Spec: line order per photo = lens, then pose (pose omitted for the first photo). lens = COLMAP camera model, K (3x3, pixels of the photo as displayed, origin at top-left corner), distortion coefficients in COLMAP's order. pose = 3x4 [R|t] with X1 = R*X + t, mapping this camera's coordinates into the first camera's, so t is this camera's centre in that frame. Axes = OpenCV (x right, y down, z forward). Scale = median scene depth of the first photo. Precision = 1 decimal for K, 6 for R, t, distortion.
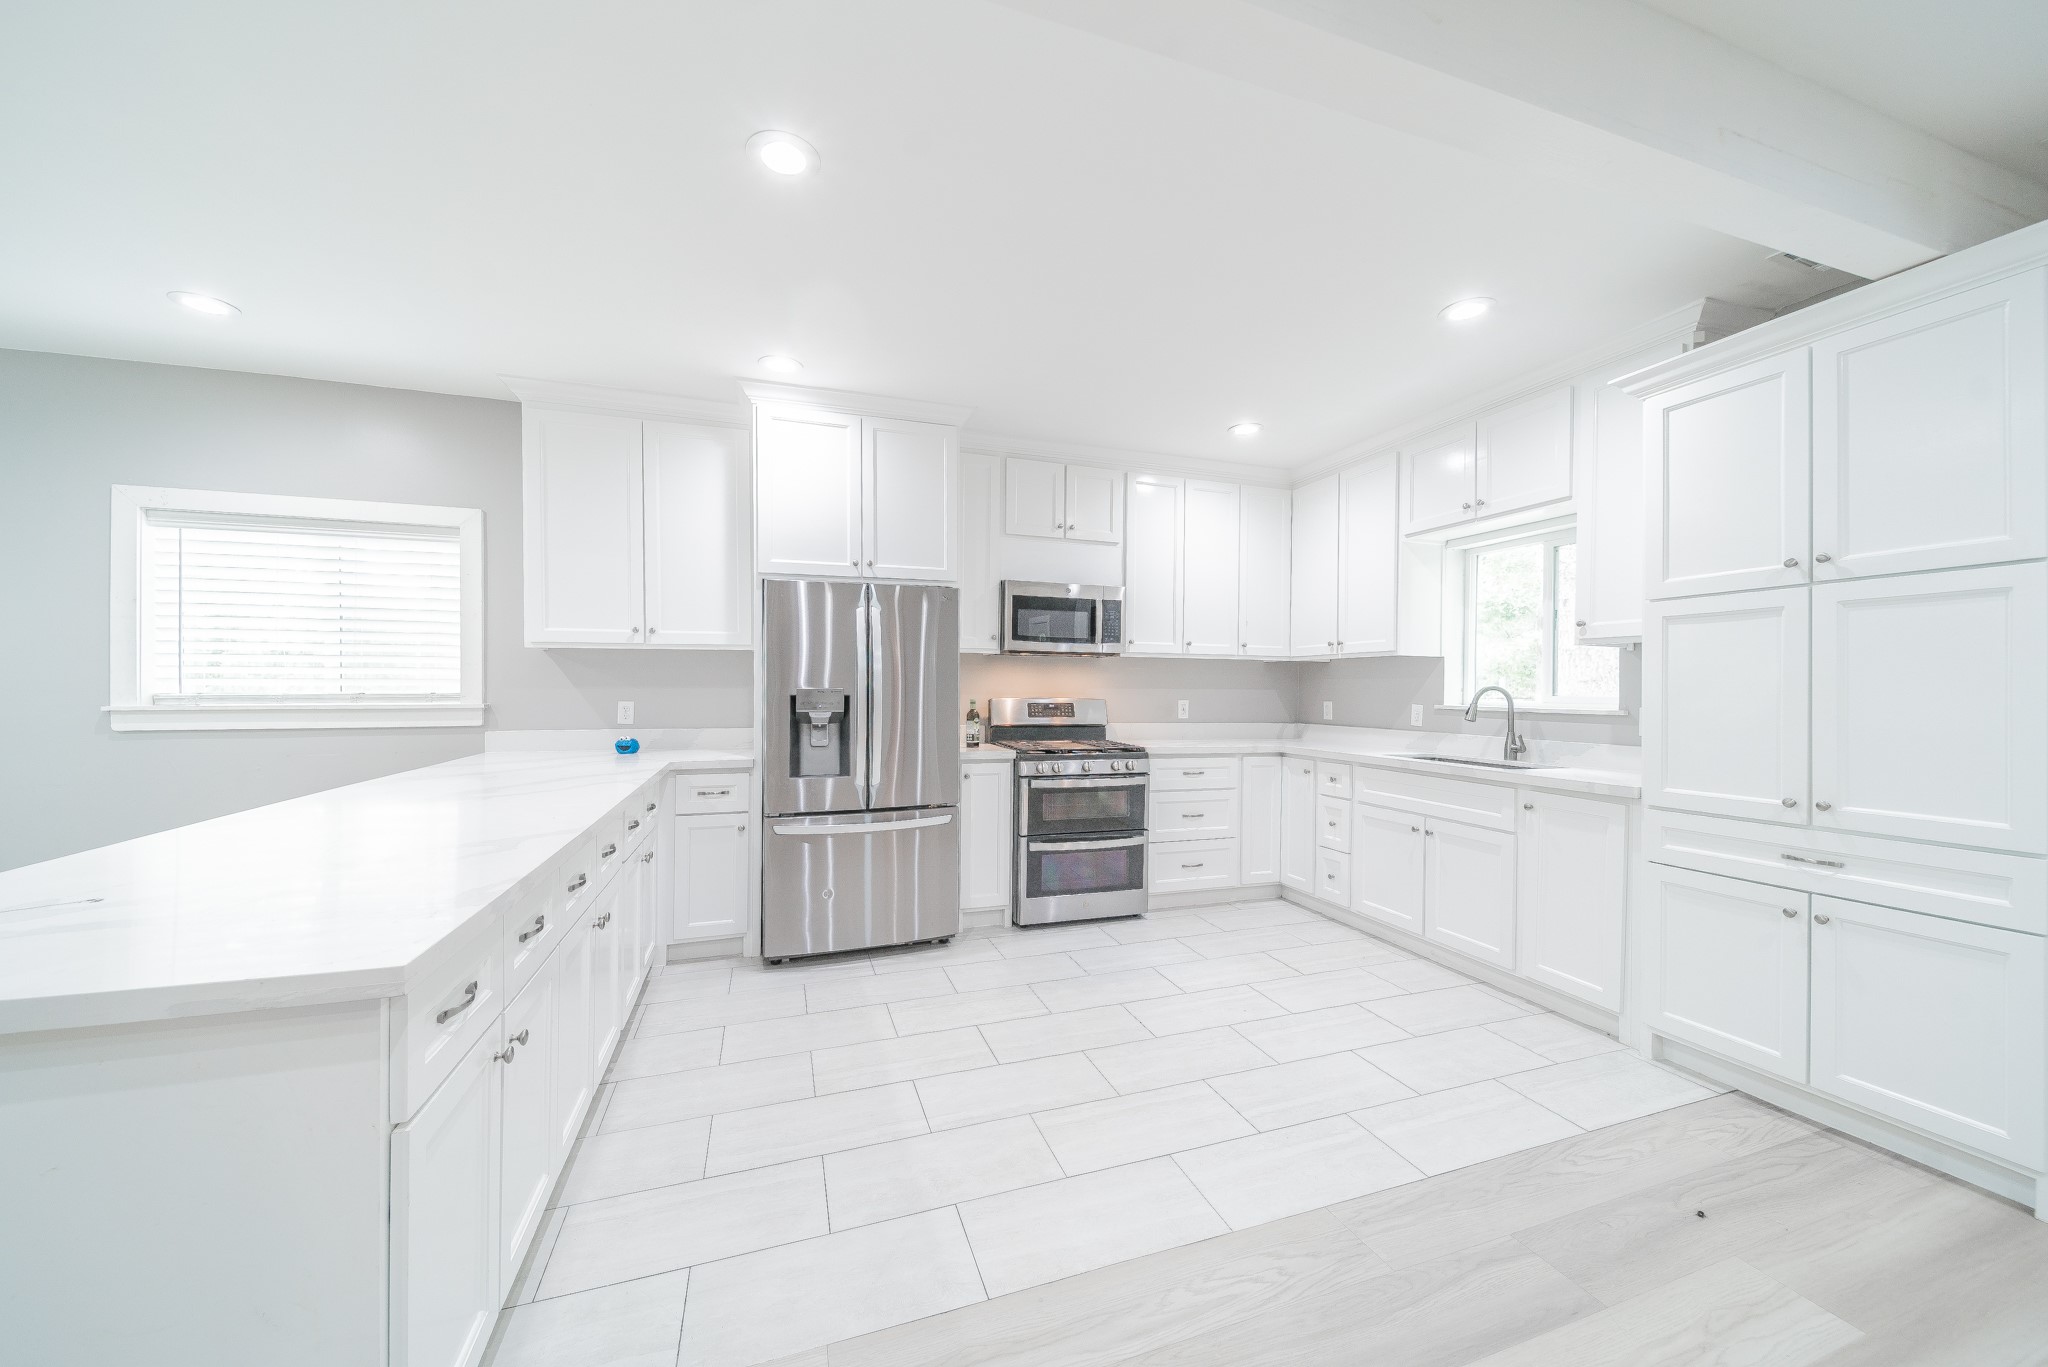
lens RADIAL K [[741.2, 0, 1030.2], [0, 741.2, 688.7], [0, 0, 1]] dist [0.000495, -0.000100]
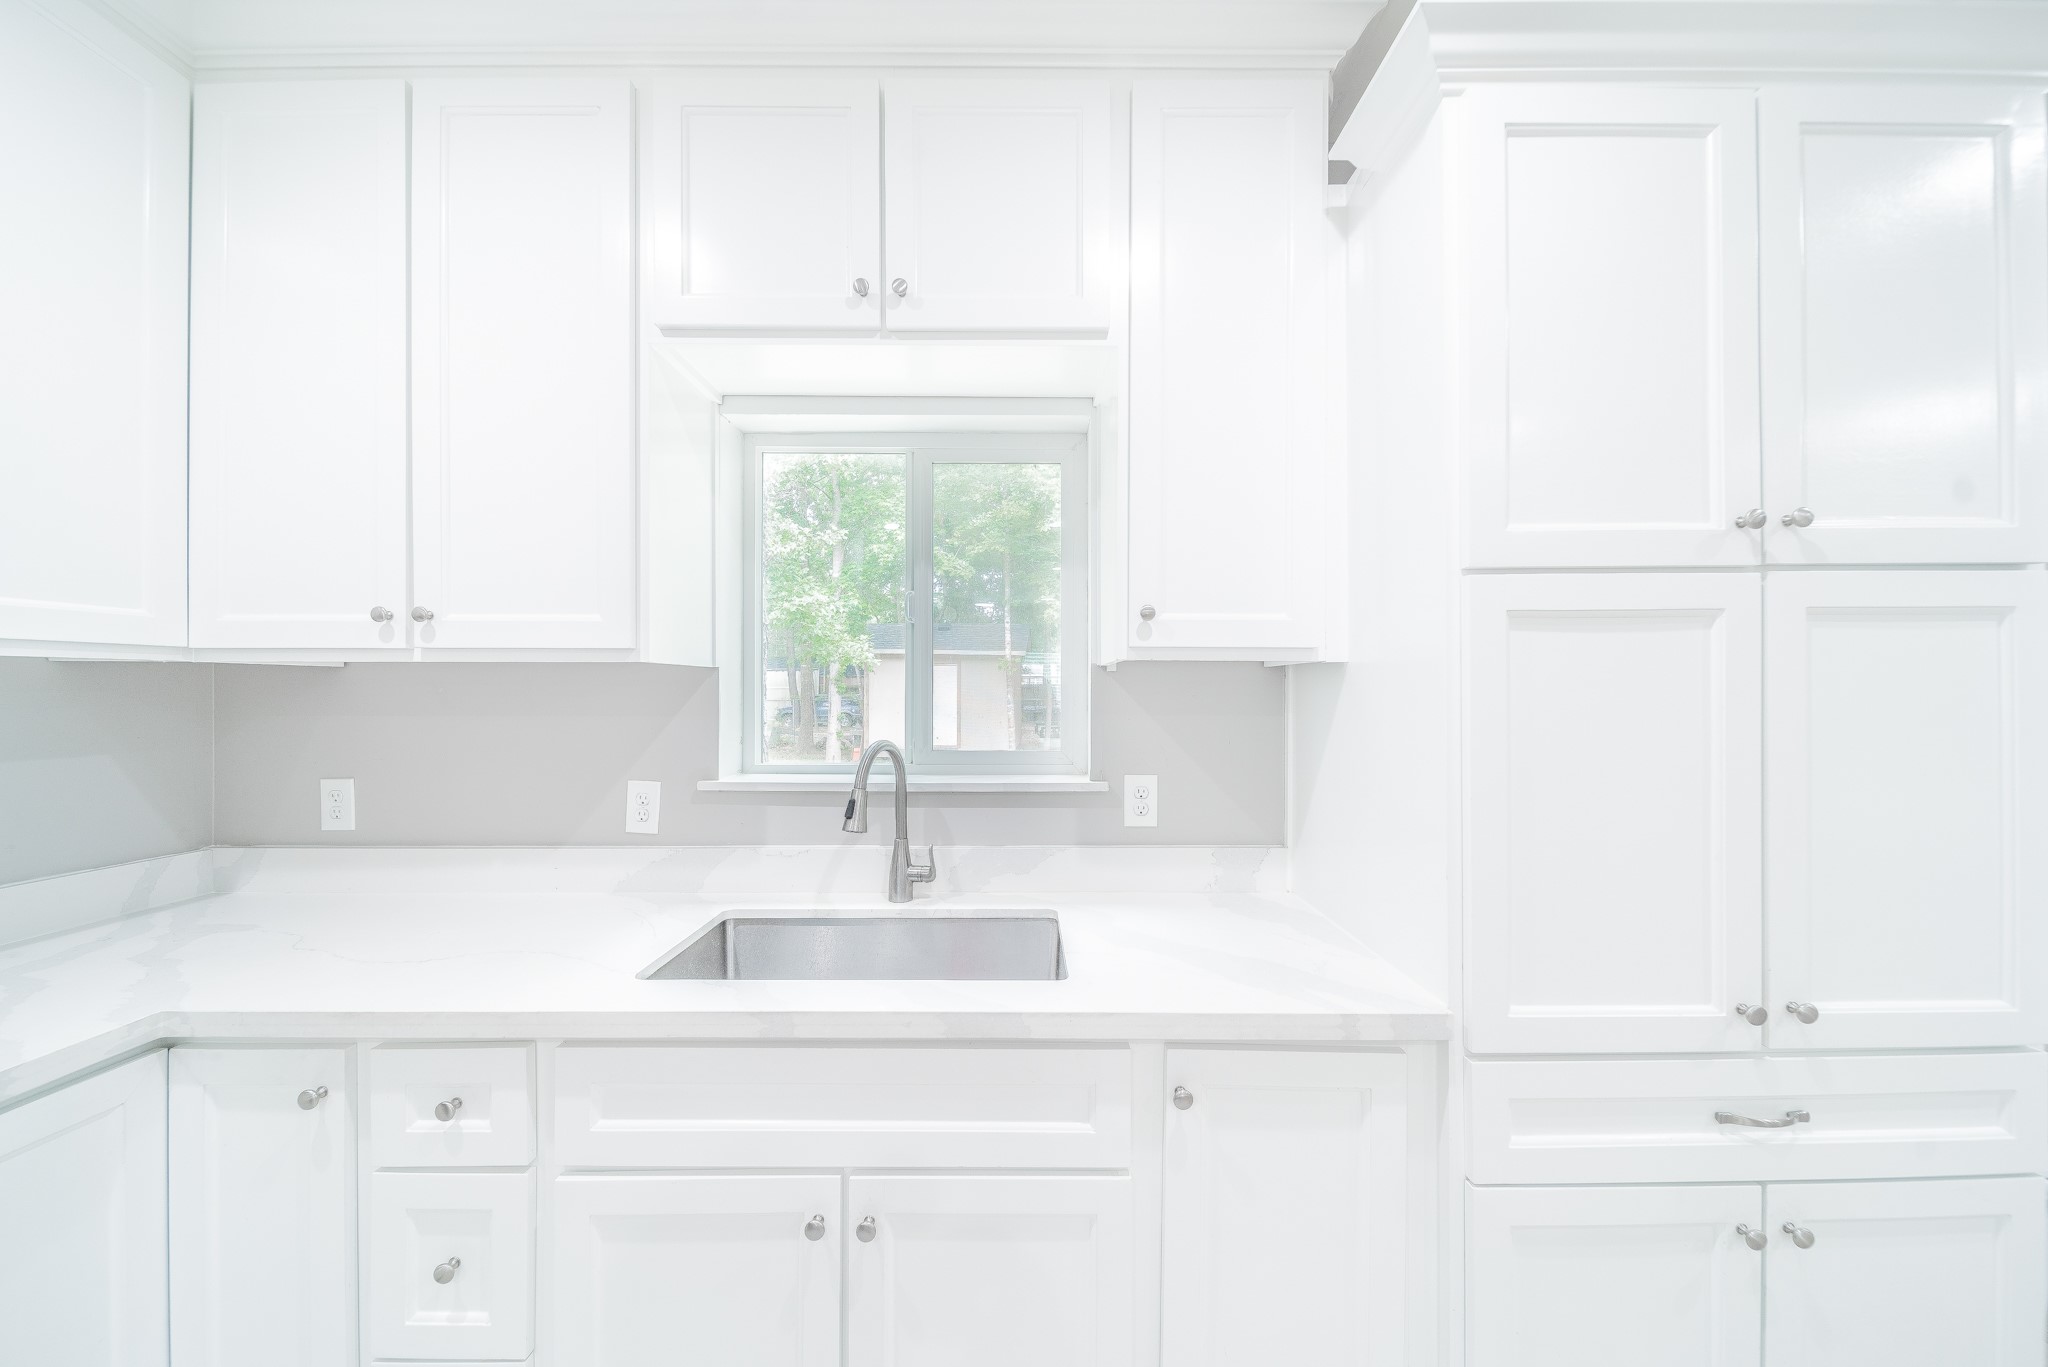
lens RADIAL K [[741.2, 0, 1030.2], [0, 741.2, 688.7], [0, 0, 1]] dist [0.000495, -0.000100]
pose [[0.337955, -0.011504, 0.941092, 0.256230], [0.001414, 0.999930, 0.011715, -0.041206], [-0.941161, -0.002628, 0.337948, 0.804054]]
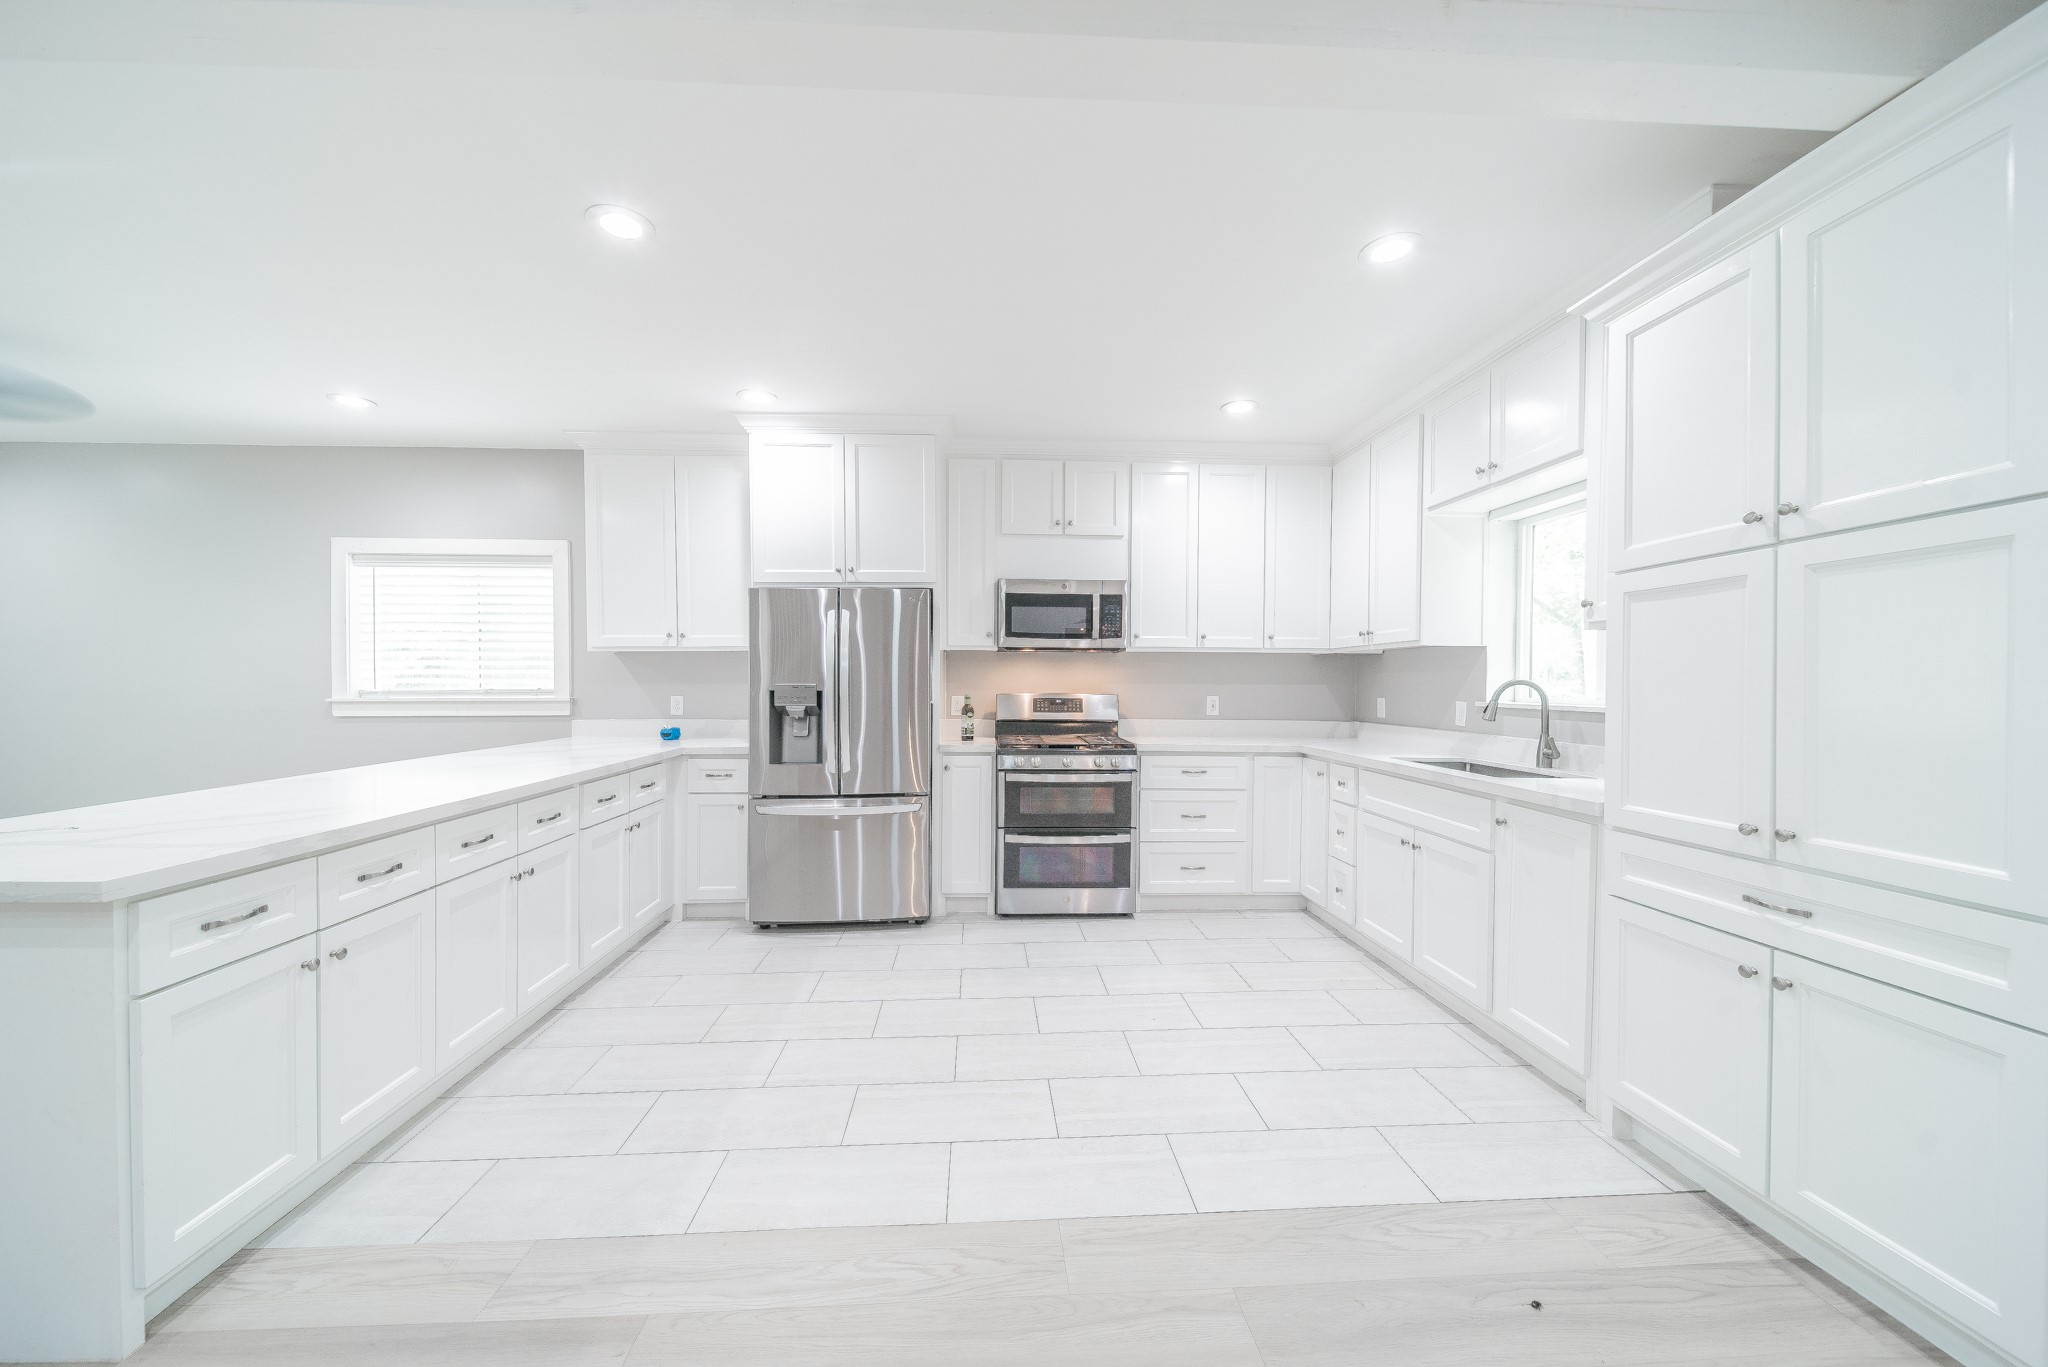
lens RADIAL K [[728.2, 0, 1021.3], [0, 728.2, 689.0], [0, 0, 1]] dist [-0.000032, -0.000290]
pose [[0.961422, -0.000649, -0.275077, 0.317450], [0.002191, 0.999984, 0.005298, 0.001367], [0.275069, -0.005697, 0.961408, 0.040789]]
